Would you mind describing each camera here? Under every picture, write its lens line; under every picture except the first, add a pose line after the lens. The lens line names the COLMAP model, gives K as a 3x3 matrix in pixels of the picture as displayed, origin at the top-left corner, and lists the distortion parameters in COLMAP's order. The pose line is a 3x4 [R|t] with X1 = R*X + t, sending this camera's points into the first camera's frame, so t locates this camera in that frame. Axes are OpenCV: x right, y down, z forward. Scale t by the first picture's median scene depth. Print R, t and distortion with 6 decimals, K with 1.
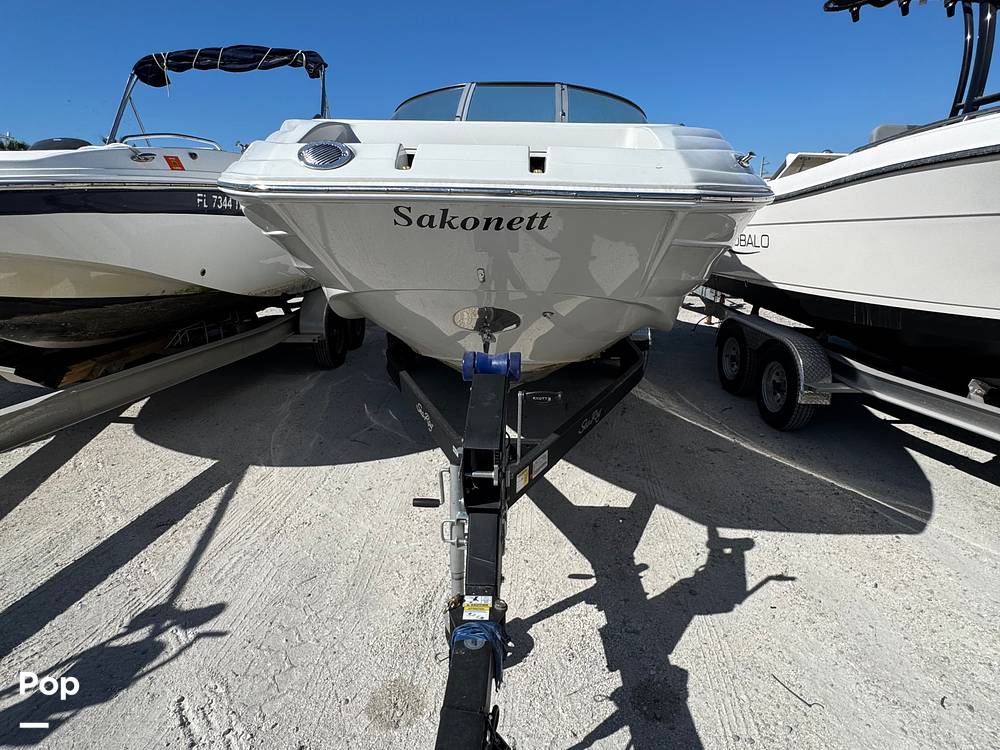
lens RADIAL K [[533.0, 0, 498.4], [0, 533.0, 378.4], [0, 0, 1]] dist [0.000706, -0.001958]
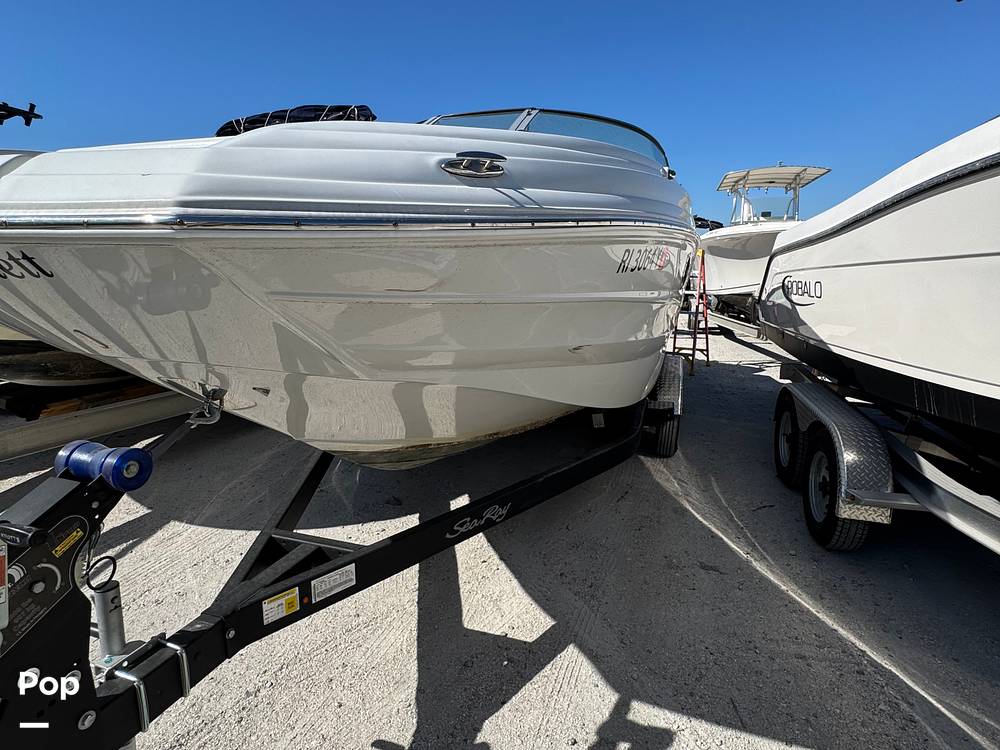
lens RADIAL K [[533.0, 0, 502.5], [0, 533.0, 374.4], [0, 0, 1]] dist [0.000706, -0.001958]
pose [[0.966382, 0.045290, -0.253090, 0.330504], [-0.067094, 0.994678, -0.078191, -0.060475], [0.248202, 0.092543, 0.964278, 0.209778]]
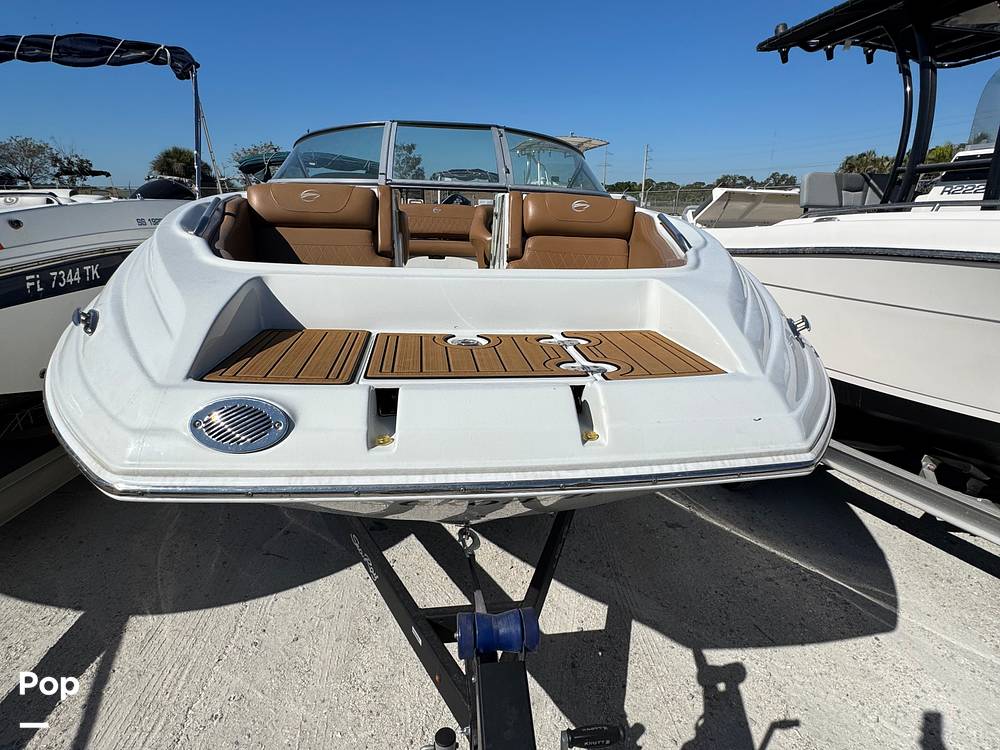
lens RADIAL K [[533.0, 0, 498.8], [0, 533.0, 376.8], [0, 0, 1]] dist [0.000706, -0.001958]
pose [[0.982780, -0.049101, 0.178138, -0.058388], [0.043544, 0.998439, 0.034977, -0.190839], [-0.179577, -0.026618, 0.983384, 0.147612]]
